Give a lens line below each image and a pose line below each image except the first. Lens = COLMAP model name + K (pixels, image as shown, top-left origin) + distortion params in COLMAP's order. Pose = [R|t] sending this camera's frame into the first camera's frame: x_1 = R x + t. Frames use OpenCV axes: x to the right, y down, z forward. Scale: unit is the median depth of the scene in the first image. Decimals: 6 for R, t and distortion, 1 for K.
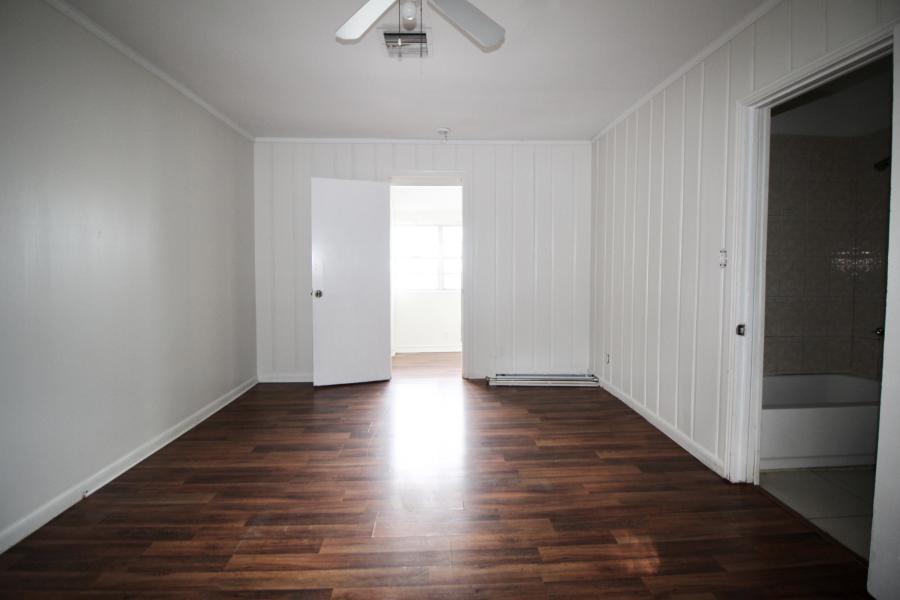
lens RADIAL K [[414.3, 0, 451.9], [0, 414.3, 289.0], [0, 0, 1]] dist [0.003721, -0.014794]
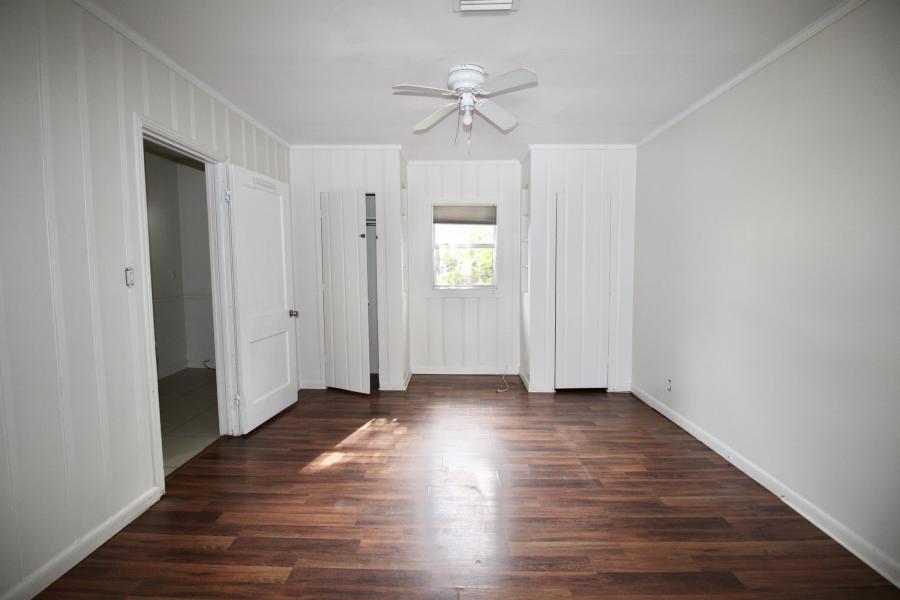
lens RADIAL K [[414.3, 0, 451.9], [0, 414.3, 289.0], [0, 0, 1]] dist [0.003721, -0.014794]
pose [[-0.998702, -0.000336, 0.050925, -0.092070], [0.005812, 0.992692, 0.120532, -0.161369], [-0.050594, 0.120672, -0.991402, 1.966510]]
